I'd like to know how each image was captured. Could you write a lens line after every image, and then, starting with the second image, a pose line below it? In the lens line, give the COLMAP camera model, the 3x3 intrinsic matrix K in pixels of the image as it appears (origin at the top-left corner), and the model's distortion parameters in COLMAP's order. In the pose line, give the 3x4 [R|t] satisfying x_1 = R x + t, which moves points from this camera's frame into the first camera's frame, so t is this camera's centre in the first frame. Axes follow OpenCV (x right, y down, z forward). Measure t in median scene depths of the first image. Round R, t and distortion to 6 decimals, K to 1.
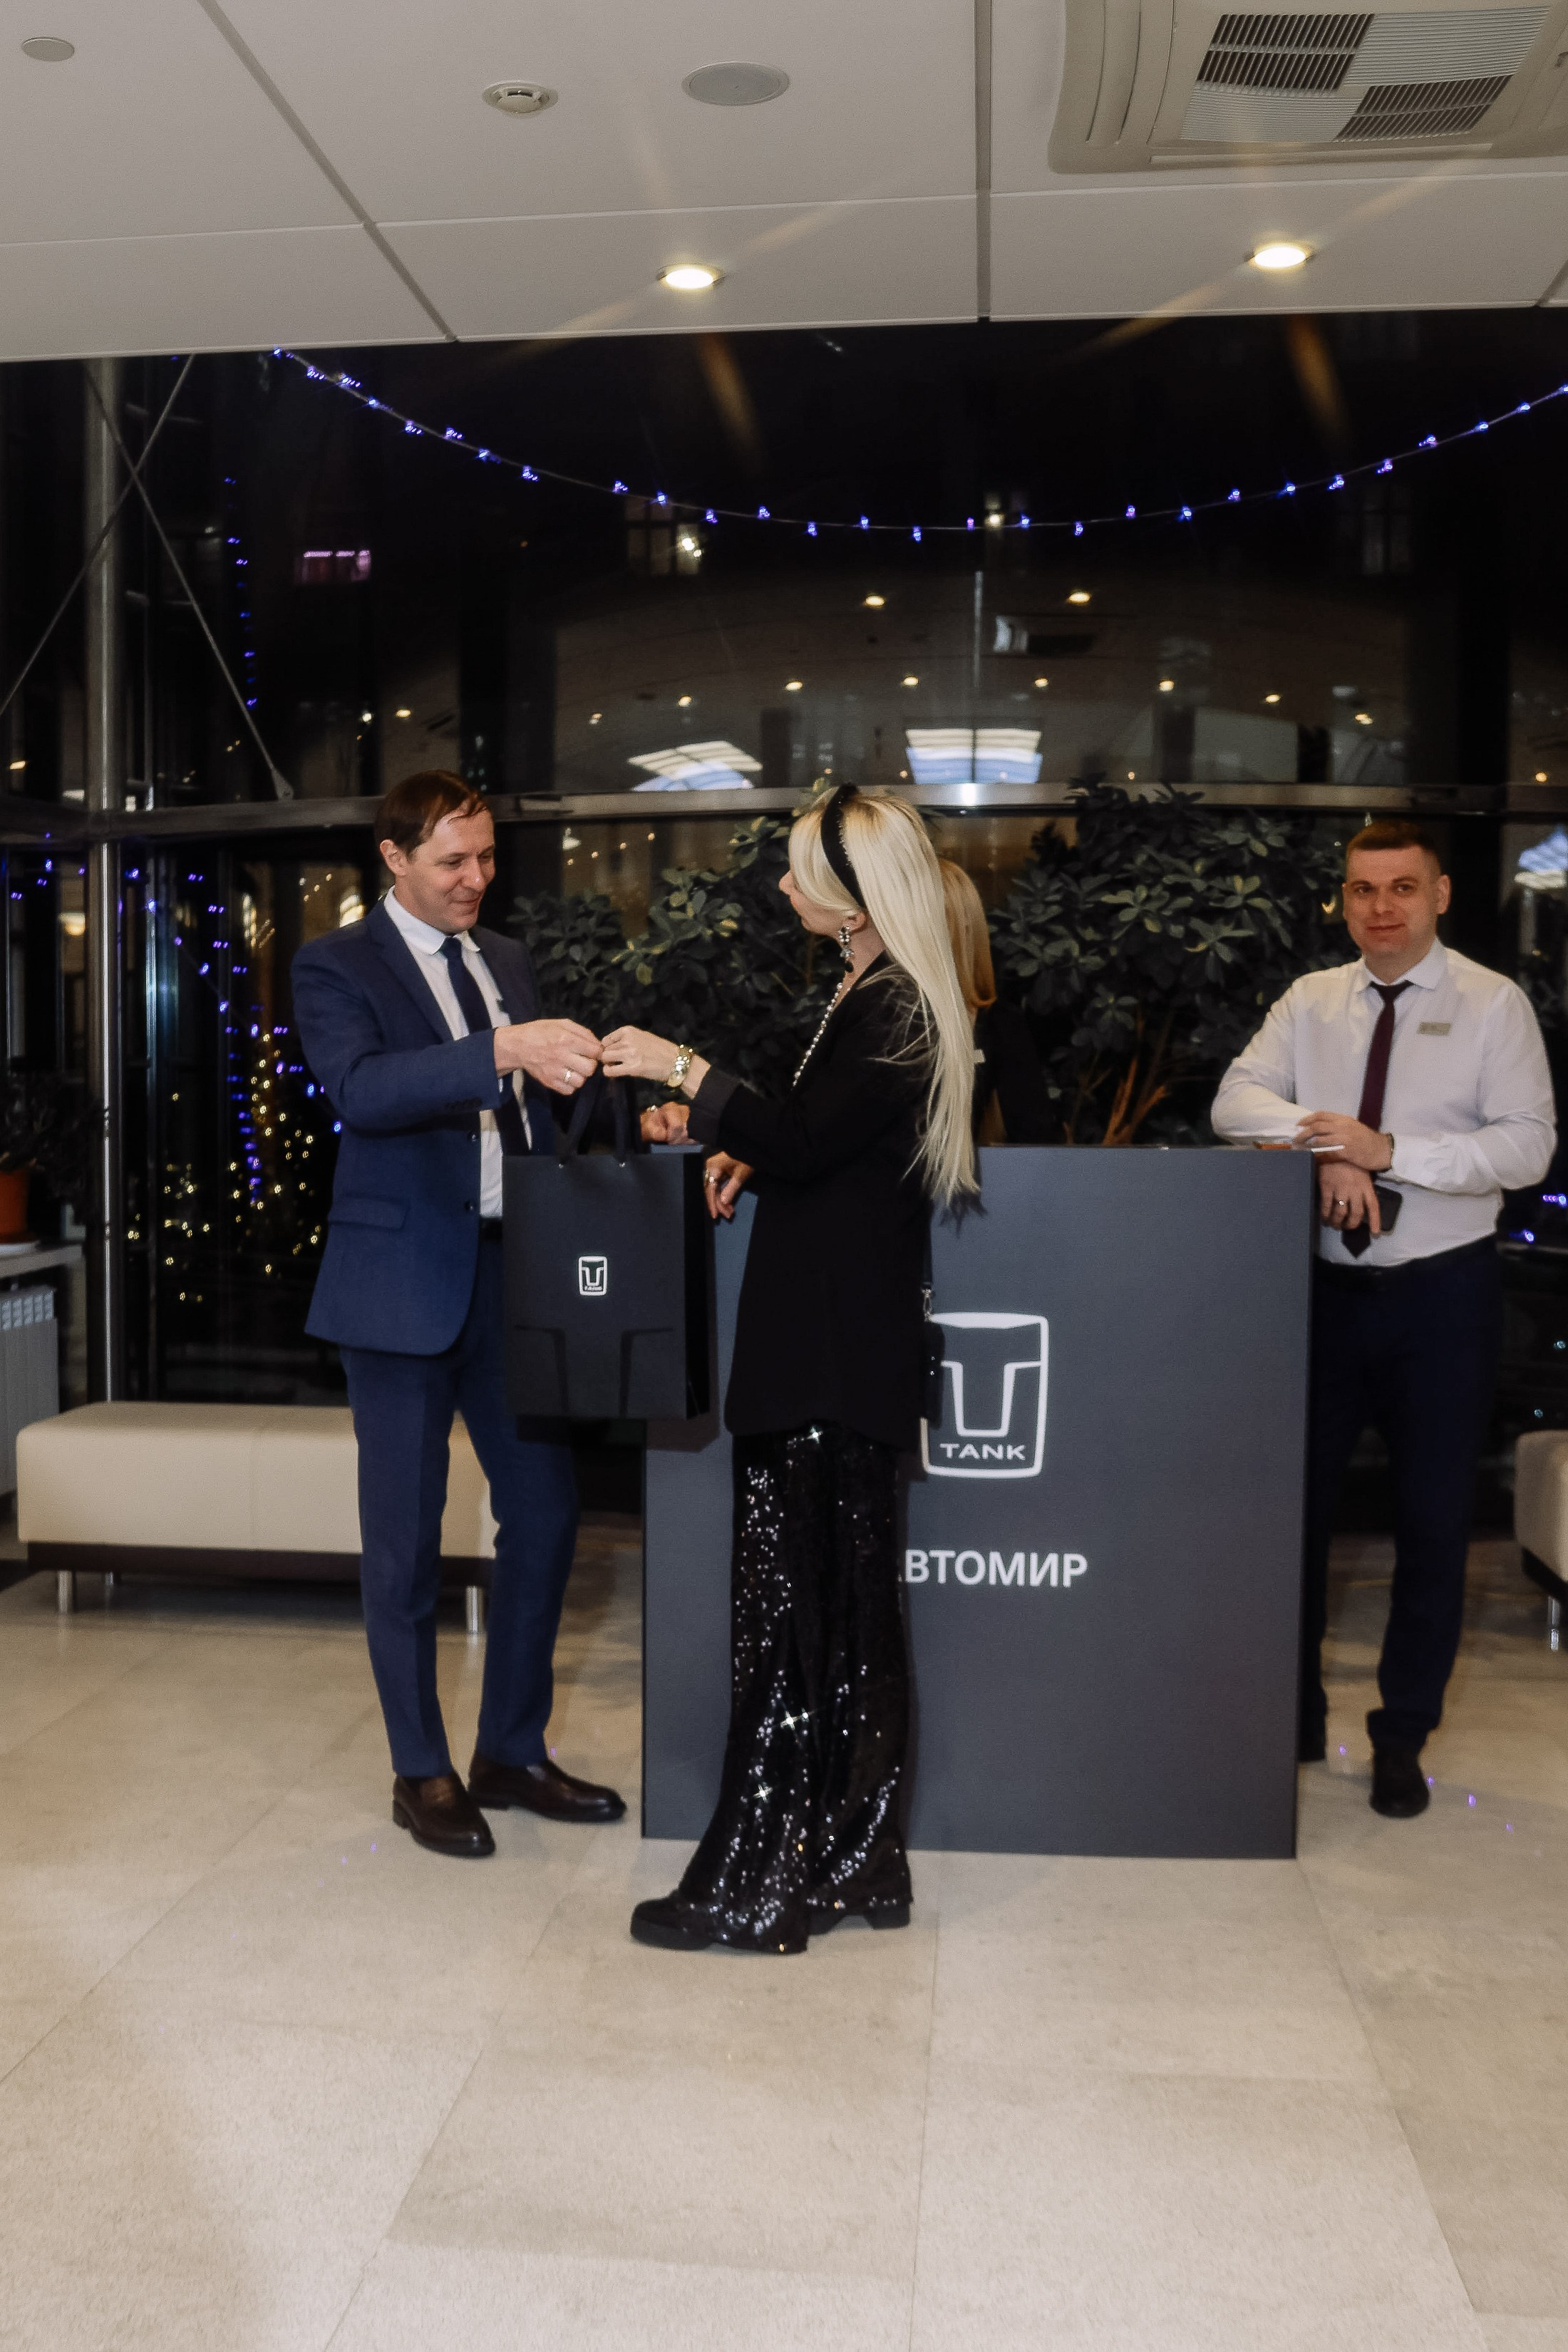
lens RADIAL K [[2180.9, 0, 784.0], [0, 2180.9, 1176.0], [0, 0, 1]] dist [-0.025445, -0.005094]
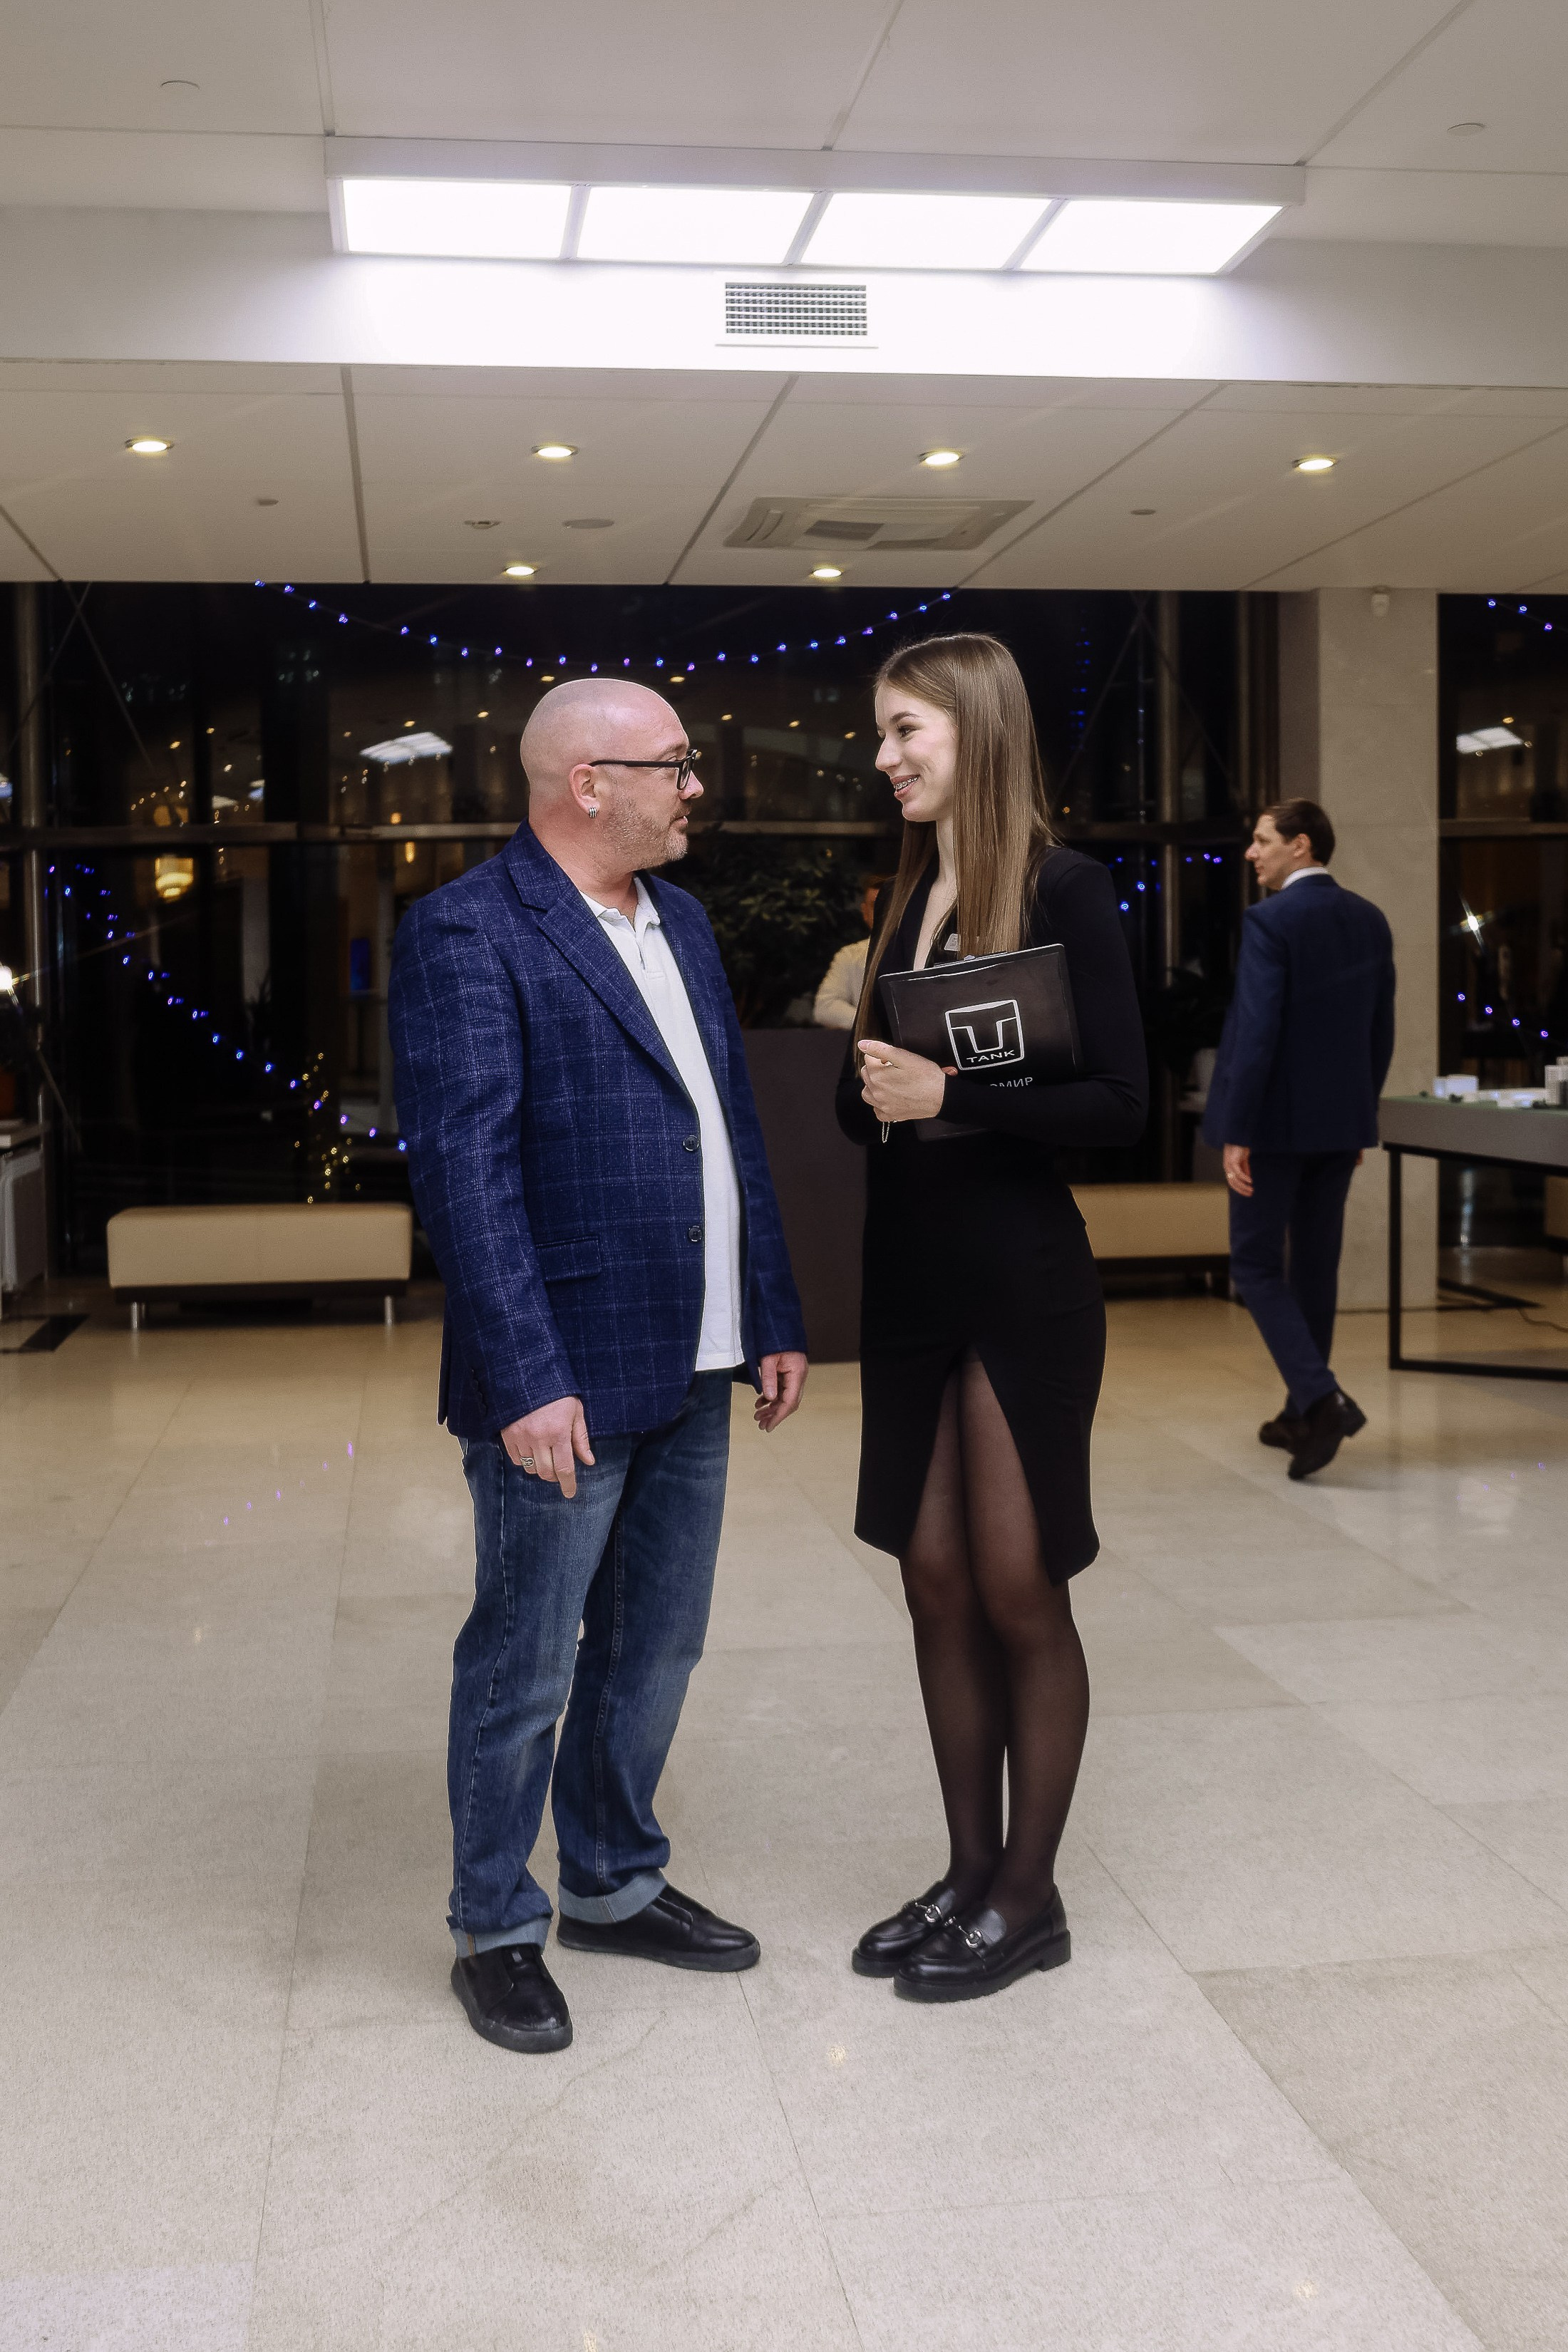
lens RADIAL K [[2639.6, 0, 784.0], [0, 2639.6, 1176.0], [0, 0, 1]] dist [0.091040, 0.004817]
pose [[0.965094, -0.034144, 0.259668, -0.411047], [0.029884, 0.999346, 0.020337, 0.062621], [-0.260193, -0.011867, 0.965484, -1.195613]]
